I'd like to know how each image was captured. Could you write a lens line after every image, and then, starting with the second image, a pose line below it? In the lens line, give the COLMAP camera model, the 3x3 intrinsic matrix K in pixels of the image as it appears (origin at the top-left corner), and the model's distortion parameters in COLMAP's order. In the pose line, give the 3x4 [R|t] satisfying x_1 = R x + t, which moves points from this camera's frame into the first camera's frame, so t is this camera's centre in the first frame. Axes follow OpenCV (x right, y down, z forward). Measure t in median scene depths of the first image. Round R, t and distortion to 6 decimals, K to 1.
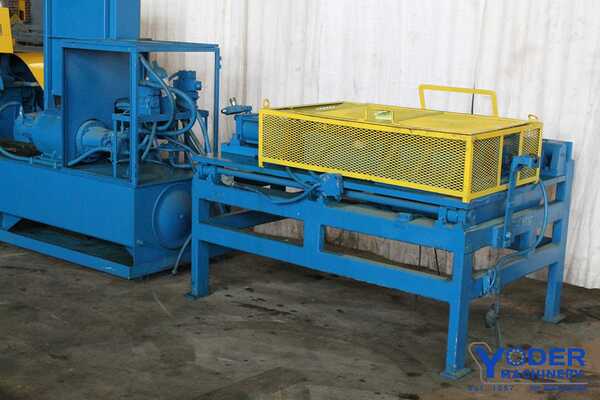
lens RADIAL K [[918.8, 0, 300.0], [0, 918.8, 200.0], [0, 0, 1]] dist [-0.007550, 0.021275]
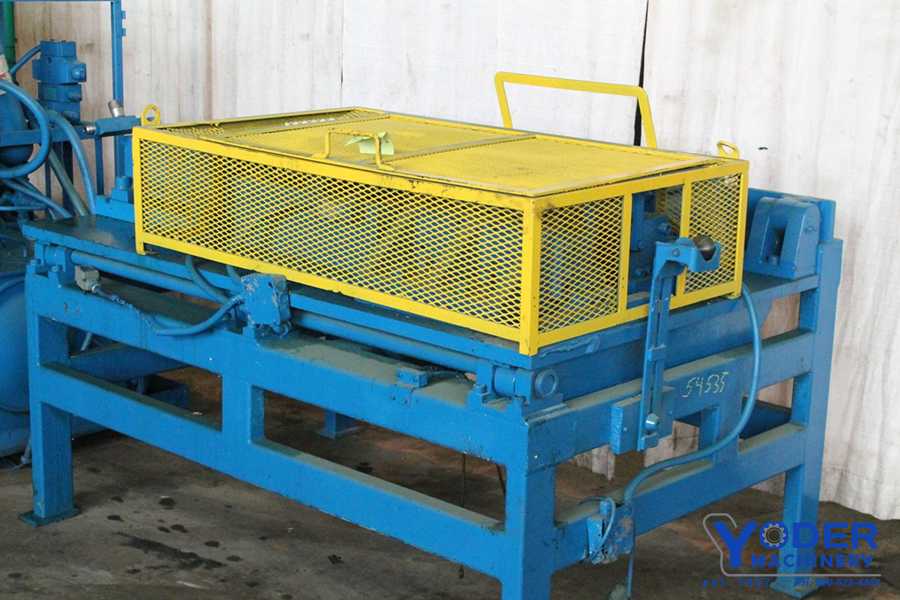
lens RADIAL K [[1552.5, 0, 450.0], [0, 1552.5, 300.0], [0, 0, 1]] dist [0.018922, 0.119663]
pose [[0.997708, 0.007862, -0.067214, 0.161625], [-0.005790, 0.999504, 0.030970, -0.037267], [0.067424, -0.030510, 0.997258, 0.232419]]
